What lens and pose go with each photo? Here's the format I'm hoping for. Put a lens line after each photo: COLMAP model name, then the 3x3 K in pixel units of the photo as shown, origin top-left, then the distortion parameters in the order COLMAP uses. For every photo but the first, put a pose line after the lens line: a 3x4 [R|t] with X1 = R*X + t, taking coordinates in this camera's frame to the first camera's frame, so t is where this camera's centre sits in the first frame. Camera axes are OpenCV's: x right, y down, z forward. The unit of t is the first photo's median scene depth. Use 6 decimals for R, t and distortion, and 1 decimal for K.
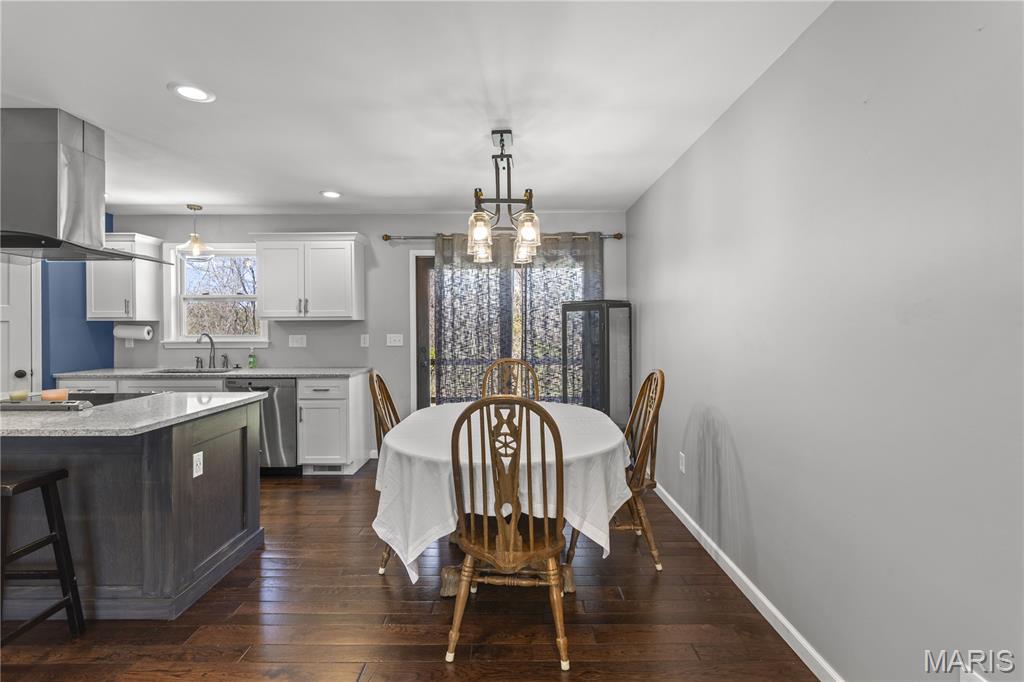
lens RADIAL K [[484.2, 0, 510.2], [0, 484.2, 327.8], [0, 0, 1]] dist [-0.000752, 0.004838]
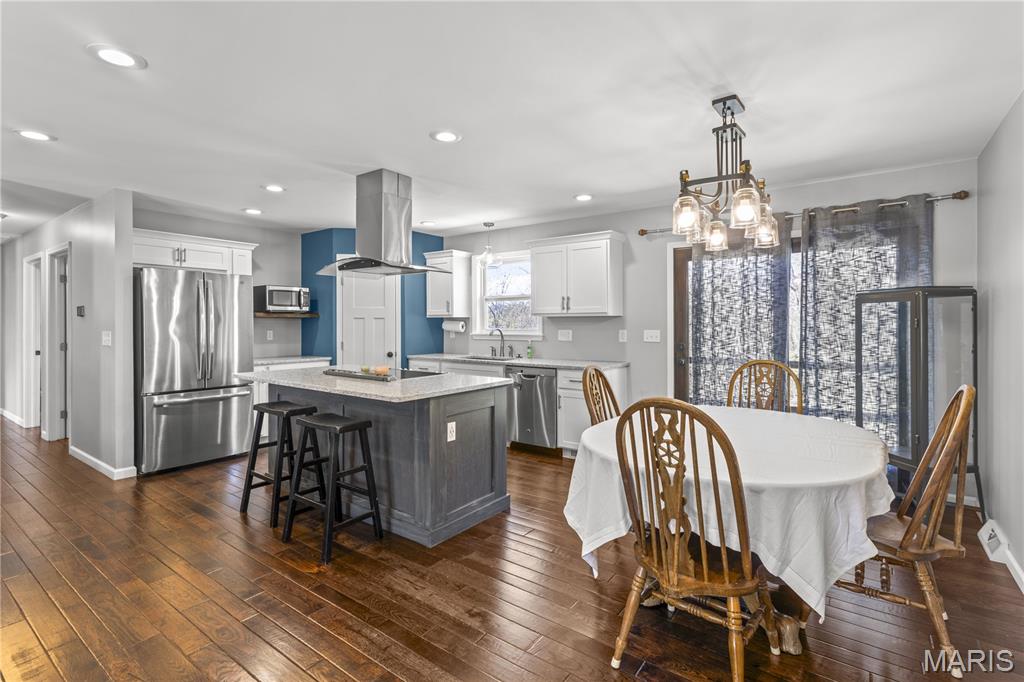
lens RADIAL K [[484.2, 0, 509.1], [0, 484.2, 326.0], [0, 0, 1]] dist [-0.000752, 0.004838]
pose [[0.808844, 0.006588, -0.587987, 0.120812], [-0.003533, 0.999974, 0.006344, -0.000148], [0.588013, -0.003054, 0.808846, 0.041506]]
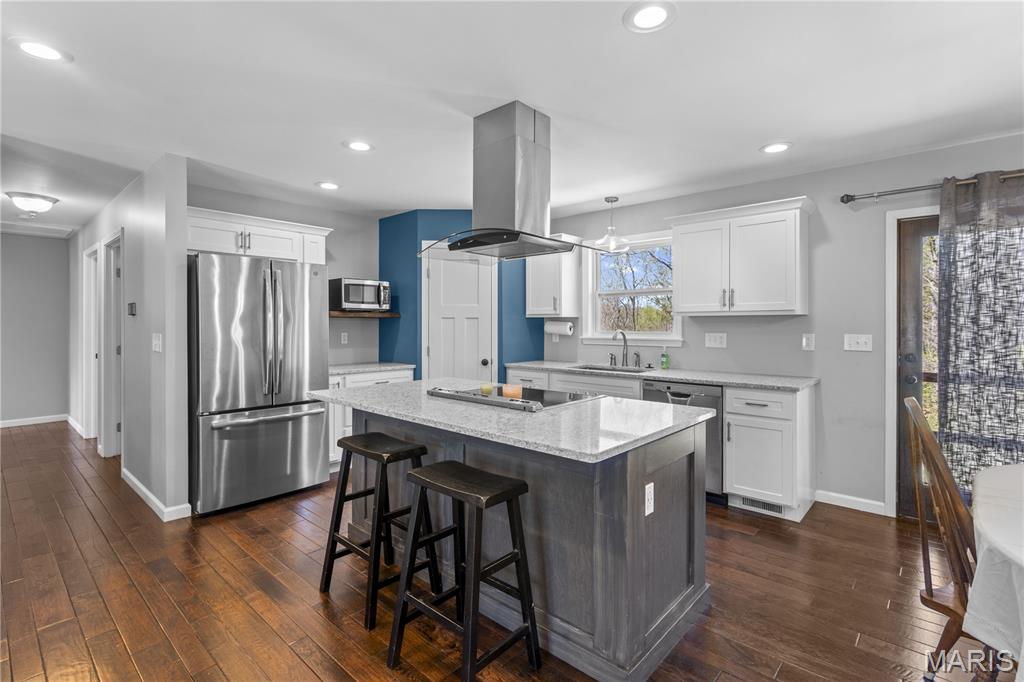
lens RADIAL K [[484.2, 0, 510.2], [0, 484.2, 326.2], [0, 0, 1]] dist [-0.000752, 0.004838]
pose [[0.745470, 0.007182, -0.666501, -0.166759], [-0.004898, 0.999974, 0.005296, 0.000318], [0.666521, -0.000683, 0.745486, 0.153511]]
